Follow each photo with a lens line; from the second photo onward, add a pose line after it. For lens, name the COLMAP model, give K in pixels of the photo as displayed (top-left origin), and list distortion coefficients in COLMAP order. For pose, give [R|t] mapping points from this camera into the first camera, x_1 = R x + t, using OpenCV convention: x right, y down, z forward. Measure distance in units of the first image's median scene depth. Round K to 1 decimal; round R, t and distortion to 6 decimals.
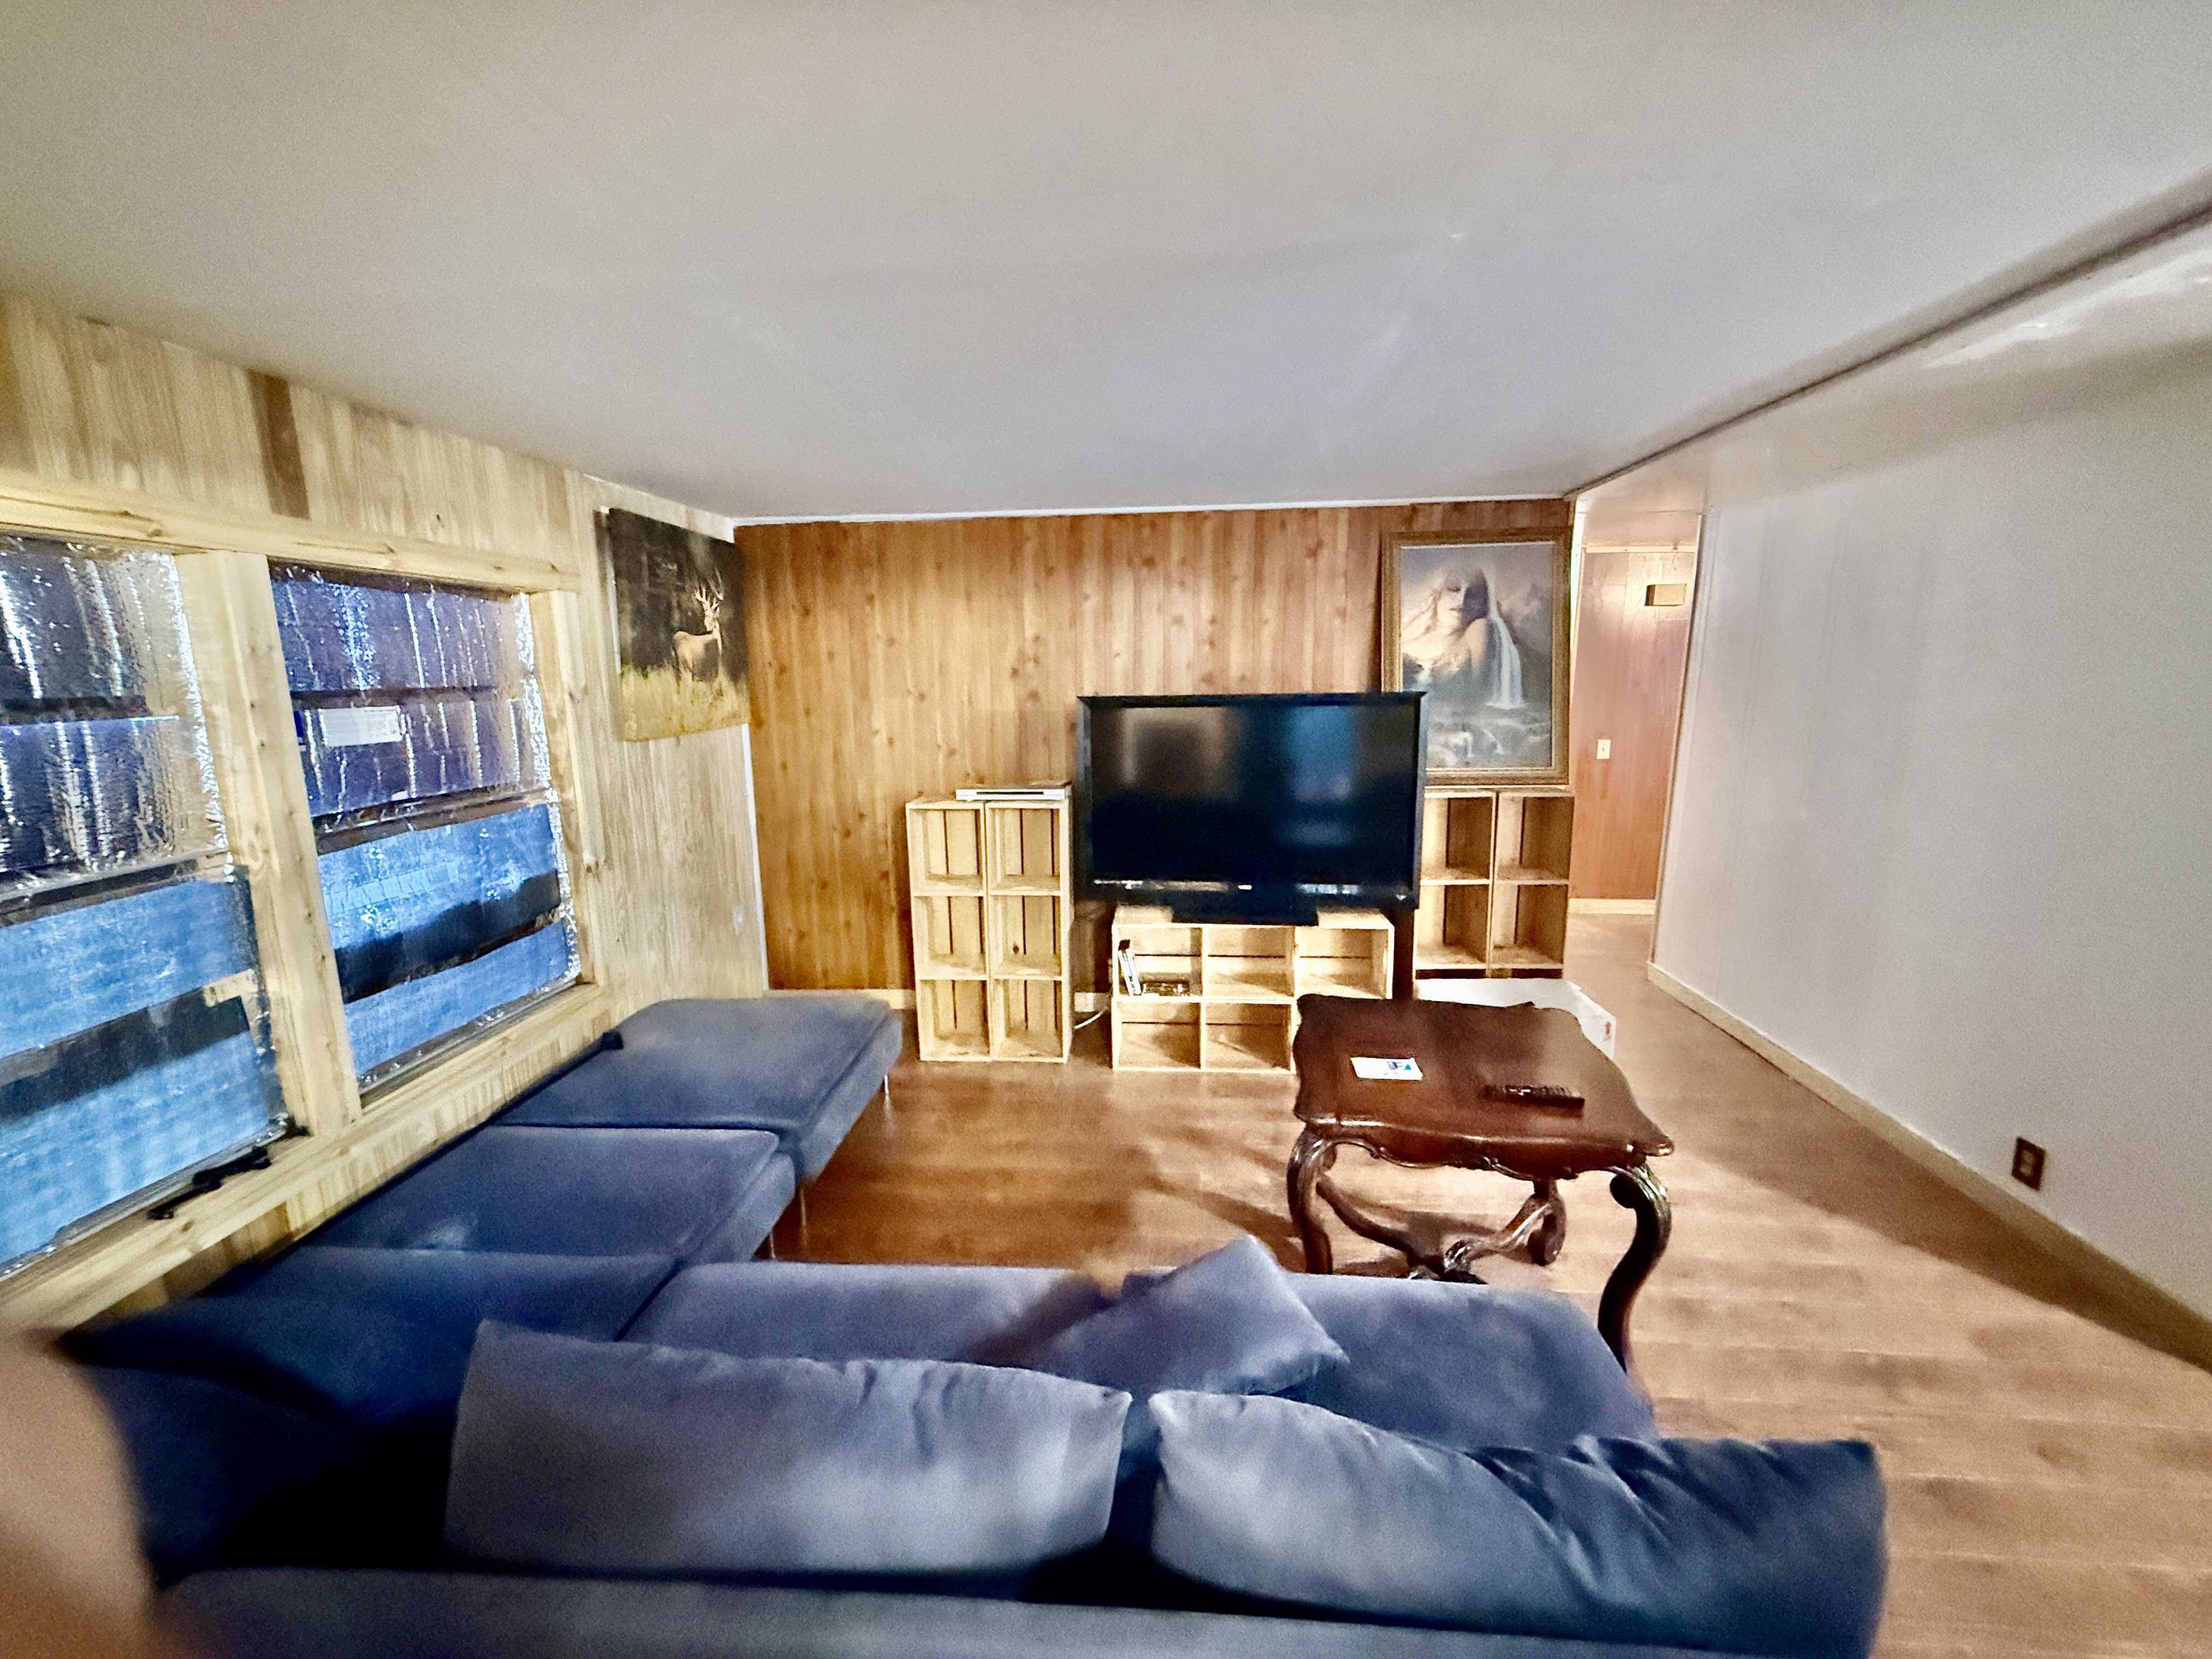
lens RADIAL K [[884.4, 0, 1105.8], [0, 884.4, 828.9], [0, 0, 1]] dist [0.000599, 0.000022]
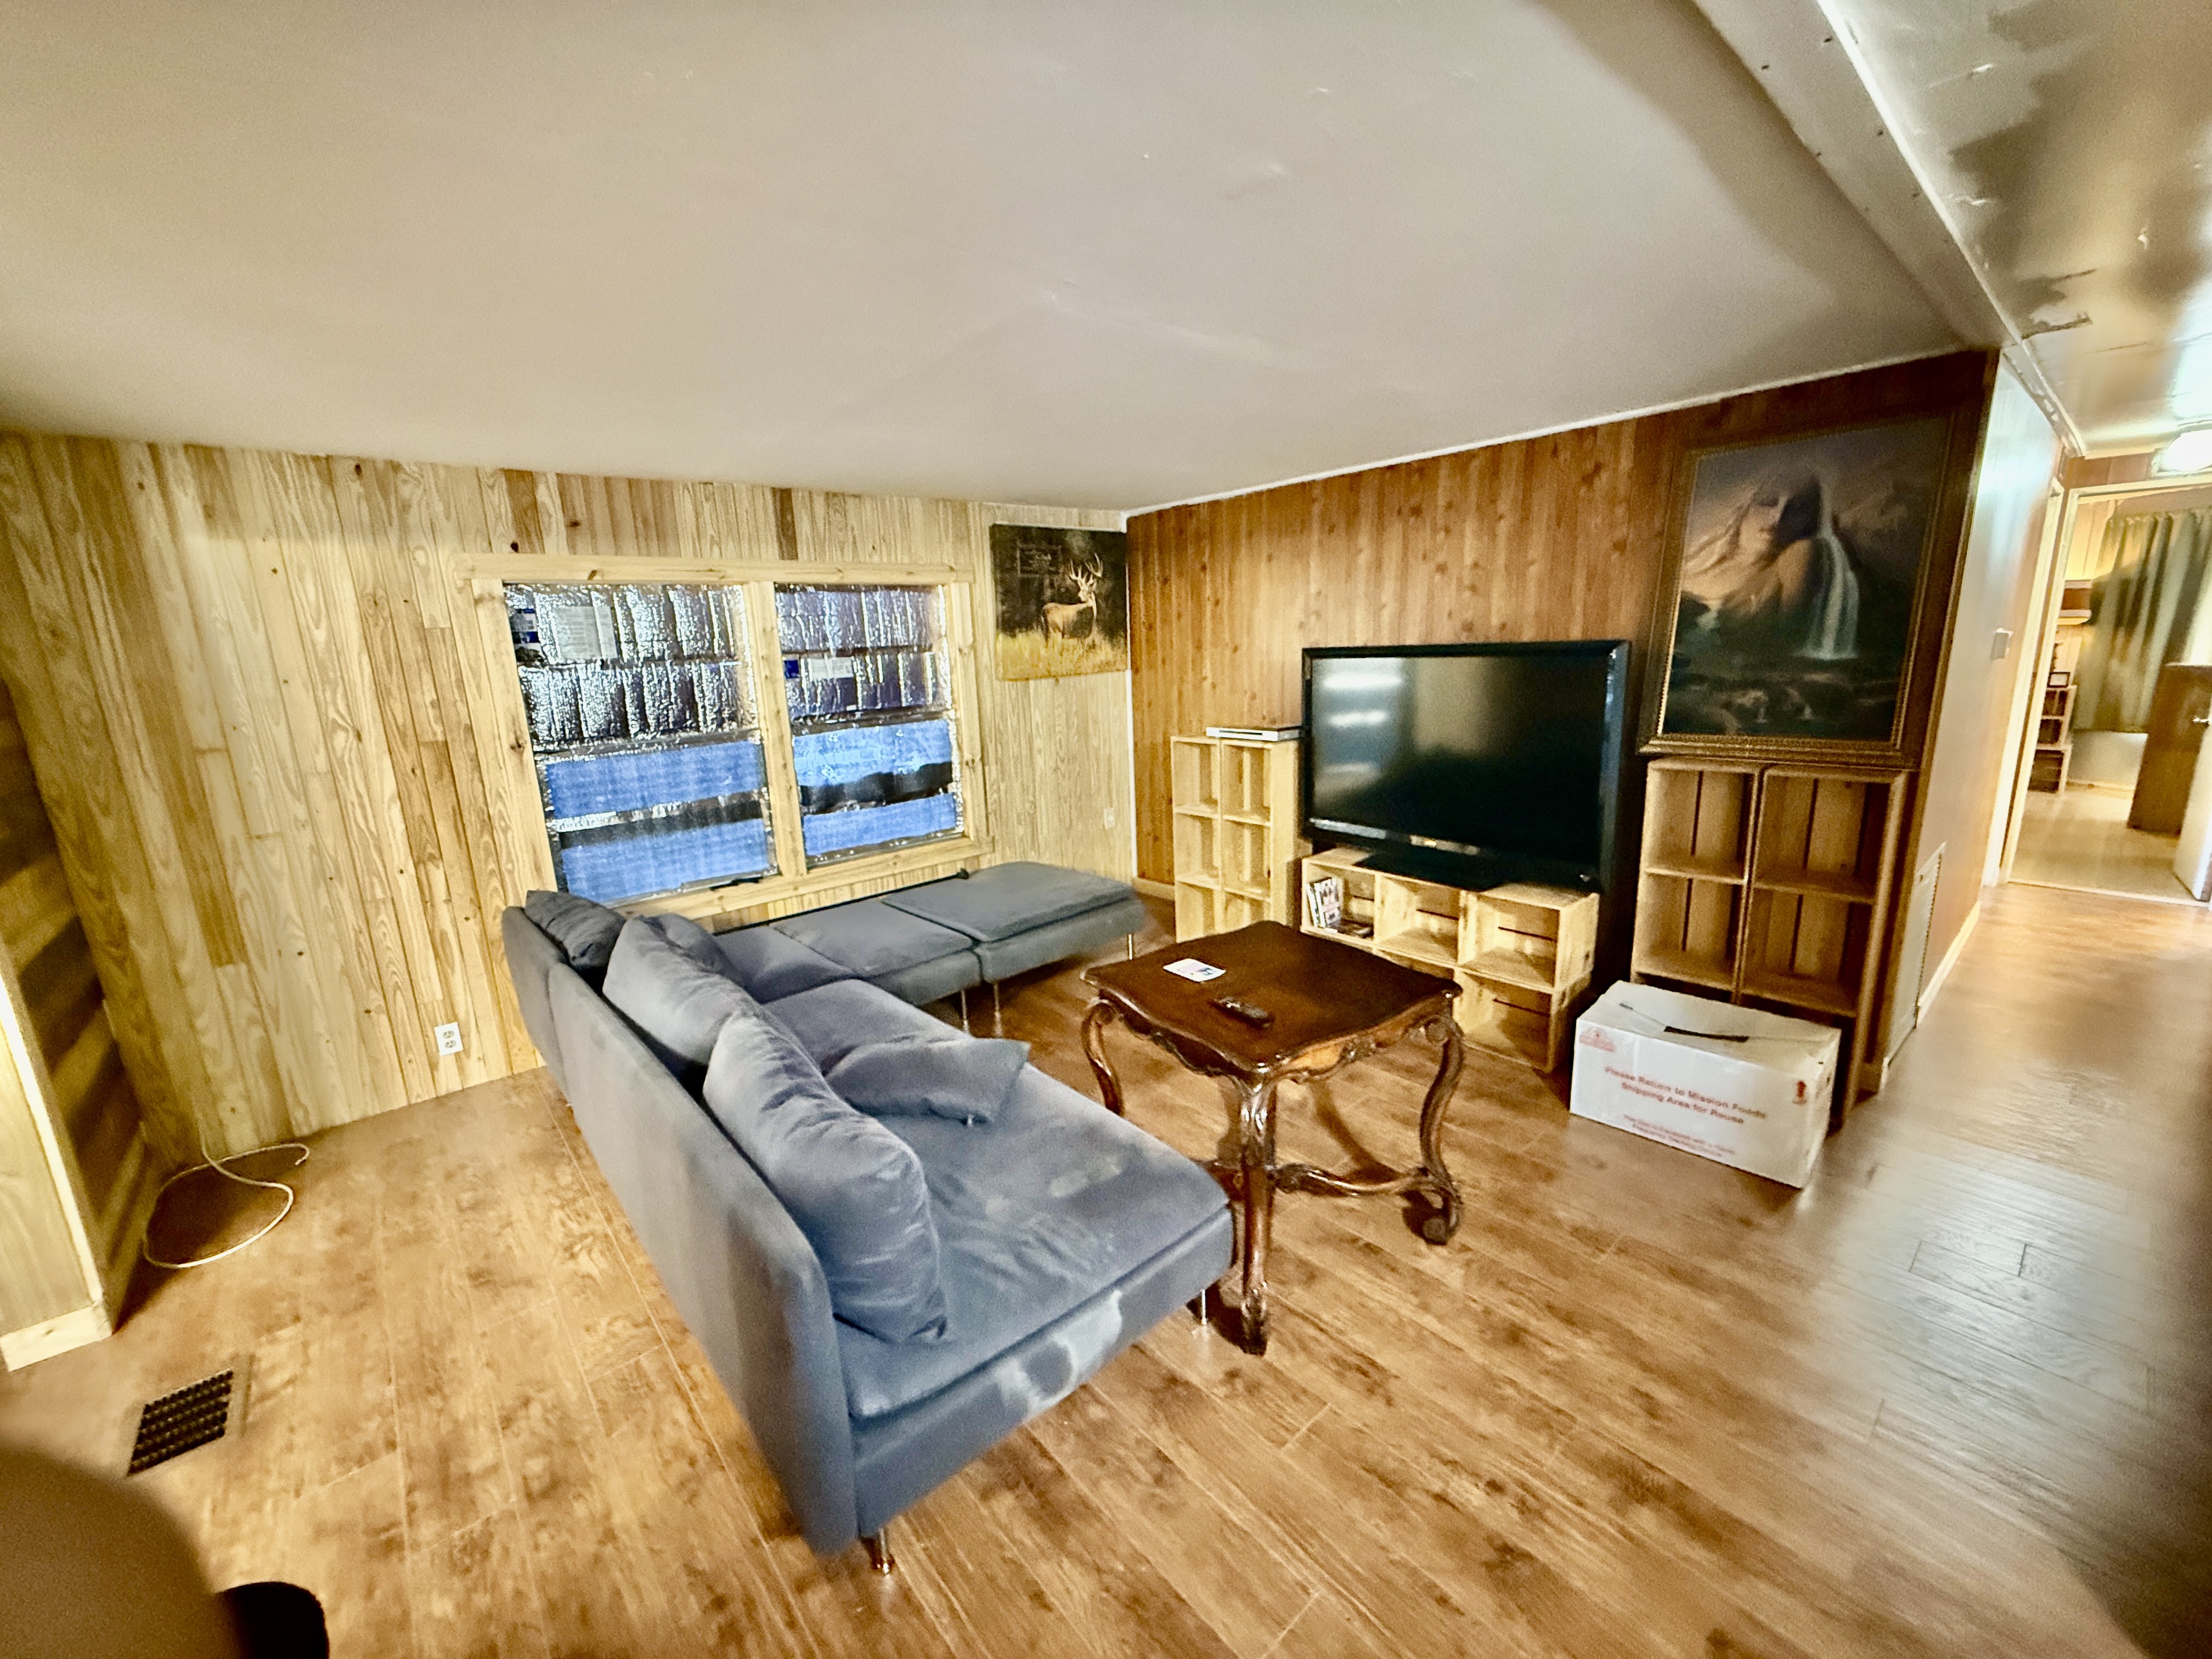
lens RADIAL K [[884.4, 0, 1105.5], [0, 884.4, 827.7], [0, 0, 1]] dist [0.000599, 0.000022]
pose [[0.714397, 0.132126, -0.687153, 0.618309], [-0.093953, 0.991231, 0.092916, -0.008366], [0.693405, -0.001818, 0.720546, 0.046772]]
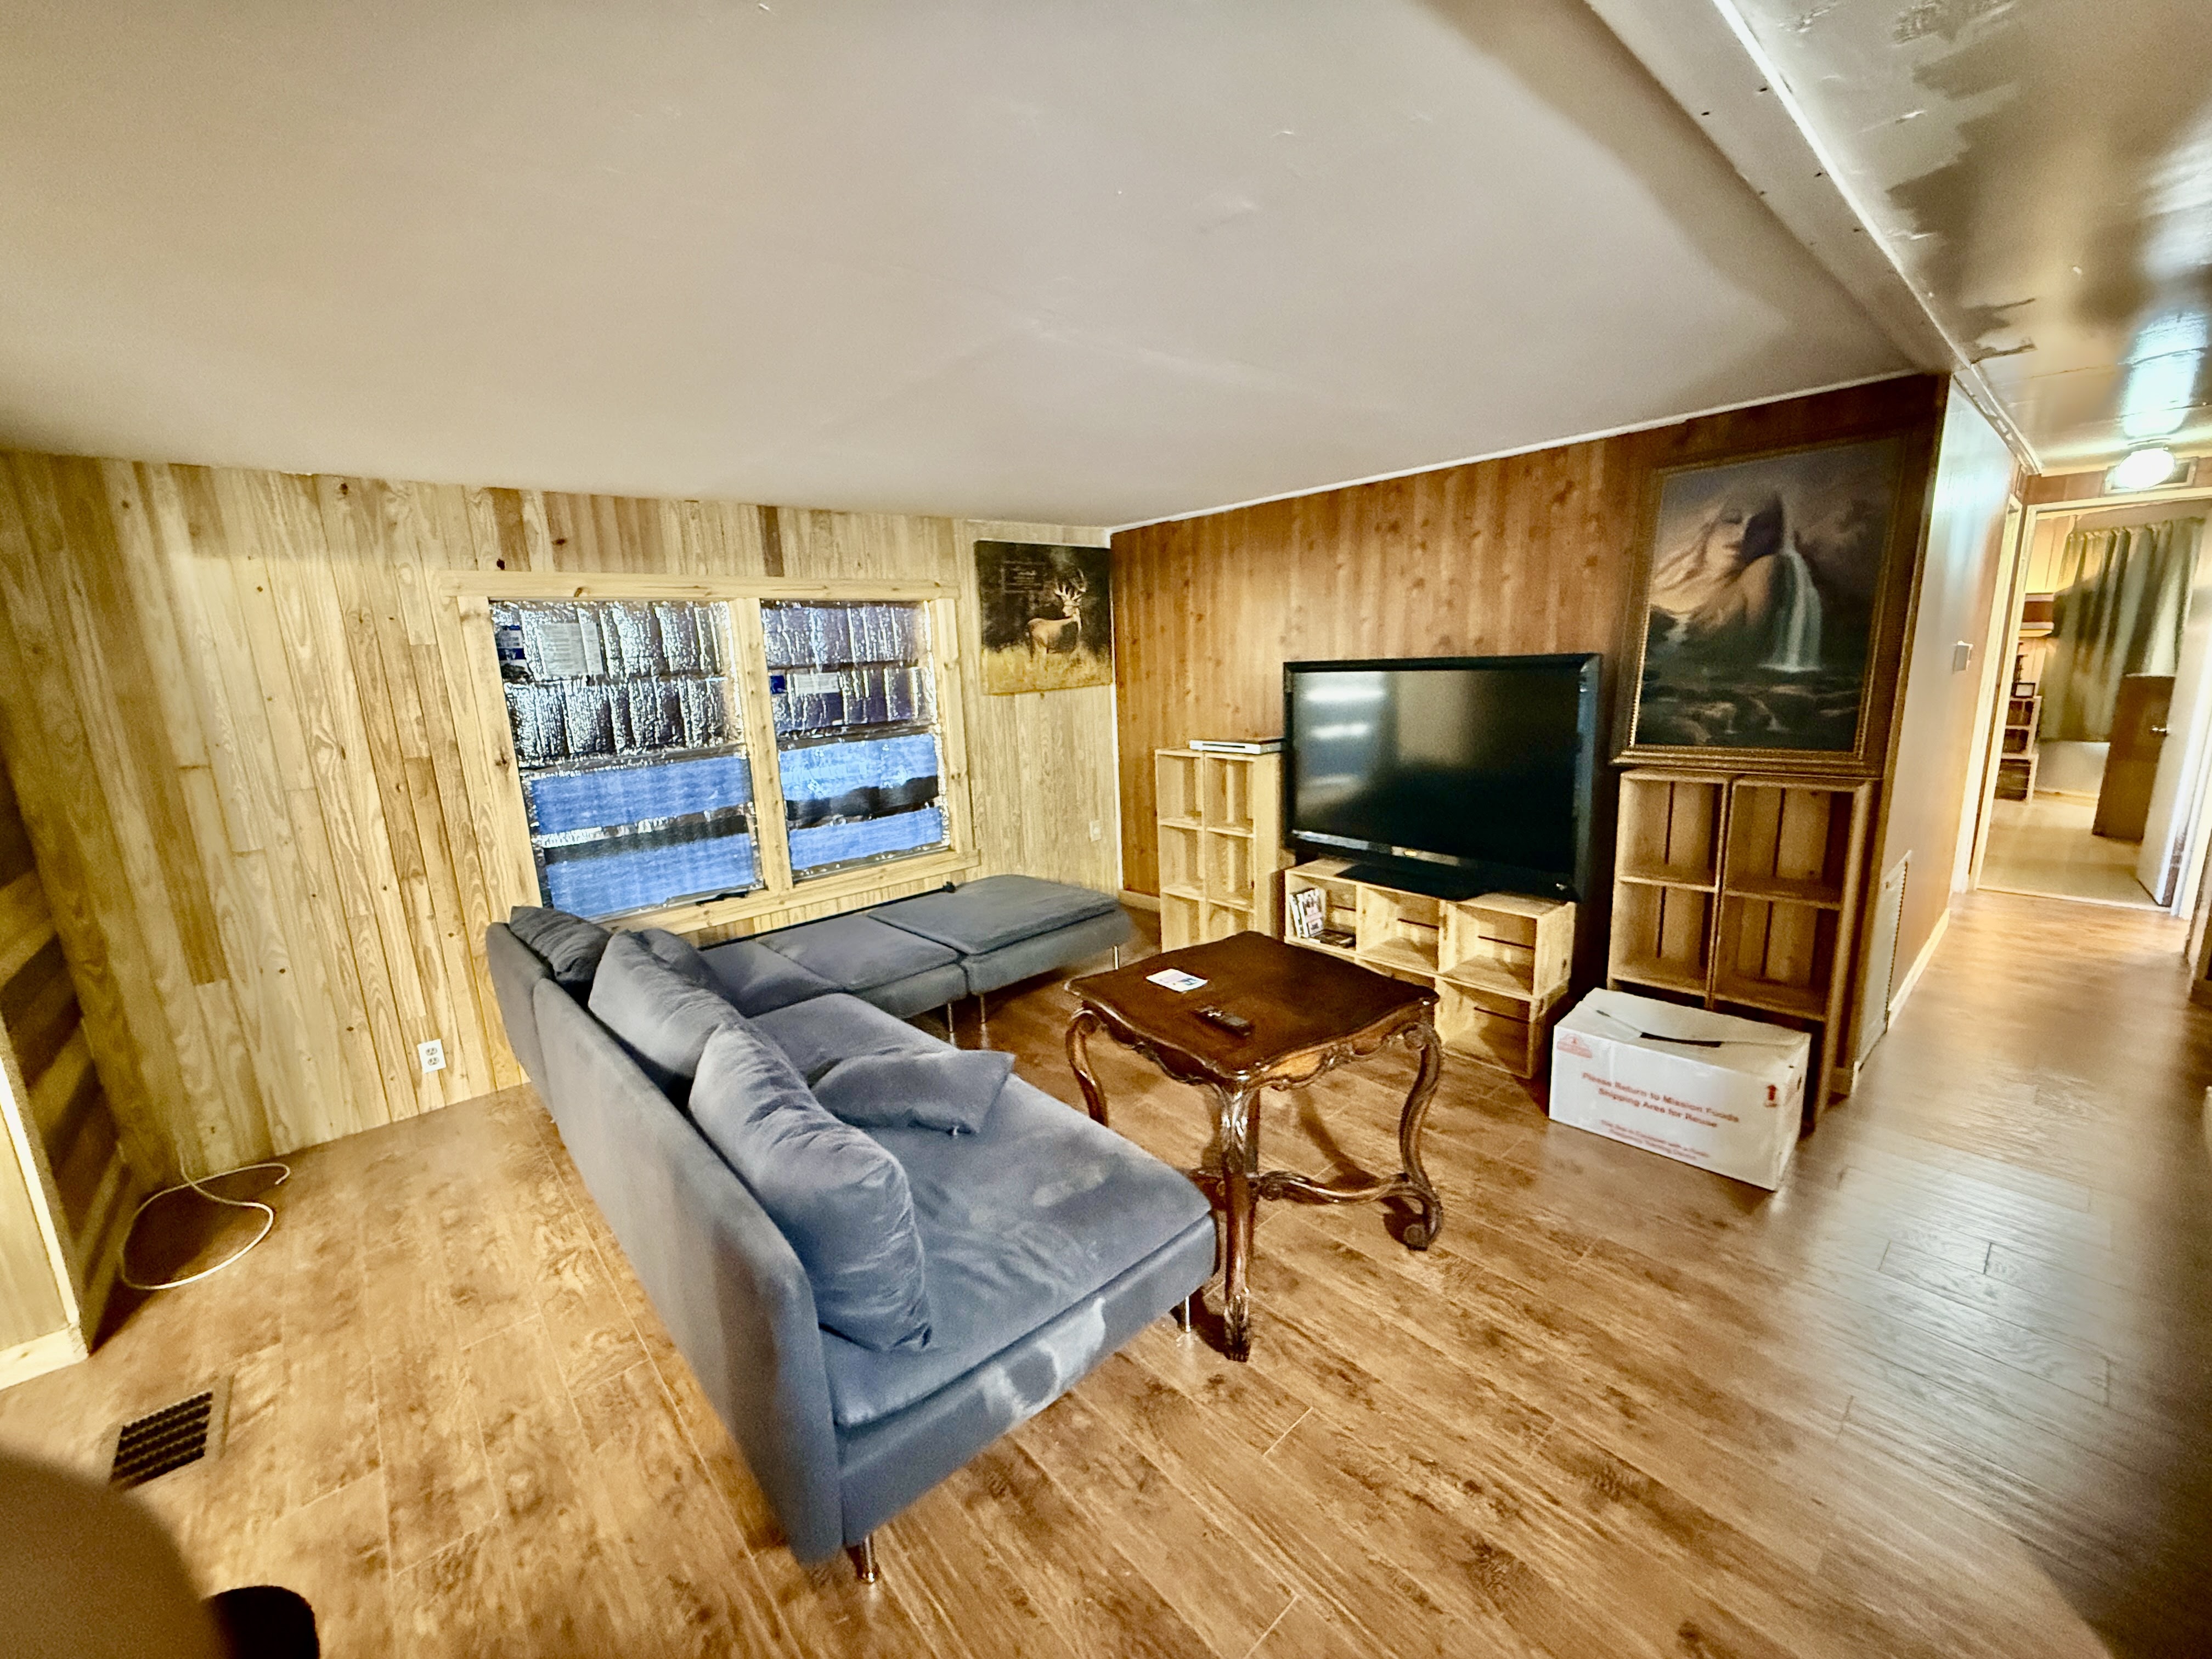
lens RADIAL K [[884.4, 0, 1105.3], [0, 884.4, 827.3], [0, 0, 1]] dist [0.000599, 0.000022]
pose [[0.724095, 0.117835, -0.679560, 0.628498], [-0.089654, 0.993018, 0.076659, -0.009286], [0.683848, 0.005417, 0.729604, 0.042362]]
